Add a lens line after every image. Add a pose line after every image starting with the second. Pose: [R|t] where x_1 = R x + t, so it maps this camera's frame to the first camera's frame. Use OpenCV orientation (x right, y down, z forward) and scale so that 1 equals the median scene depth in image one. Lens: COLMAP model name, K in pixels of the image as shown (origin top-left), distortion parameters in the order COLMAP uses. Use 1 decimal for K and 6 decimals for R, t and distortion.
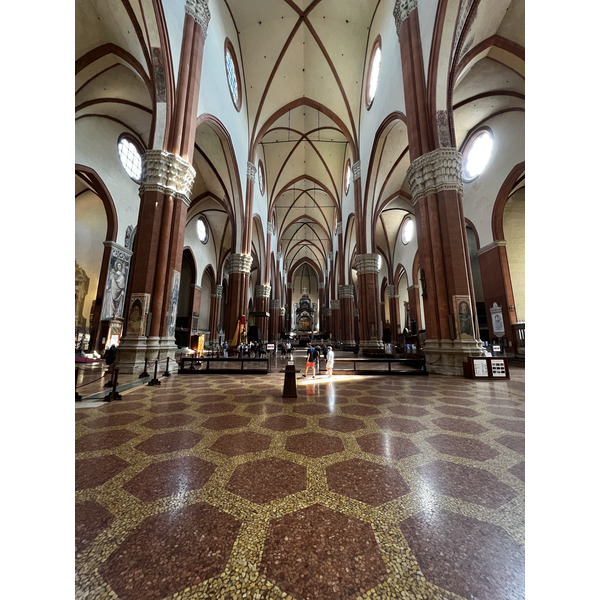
lens RADIAL K [[301.9, 0, 300.0], [0, 301.9, 300.0], [0, 0, 1]] dist [0.000439, 0.000034]
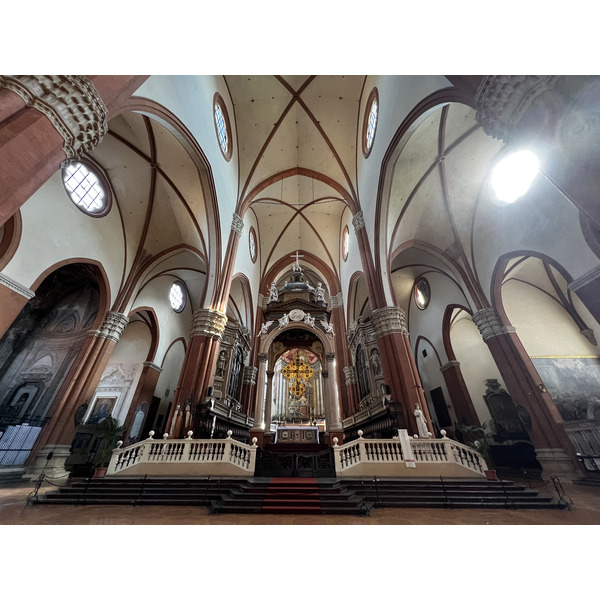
lens RADIAL K [[232.4, 0, 297.1], [0, 232.4, 297.9], [0, 0, 1]] dist [-0.000729, -0.000073]
pose [[0.999983, -0.004798, -0.003274, 0.010617], [0.002856, 0.896938, -0.442147, 0.067615], [0.005058, 0.442130, 0.896937, 0.491630]]
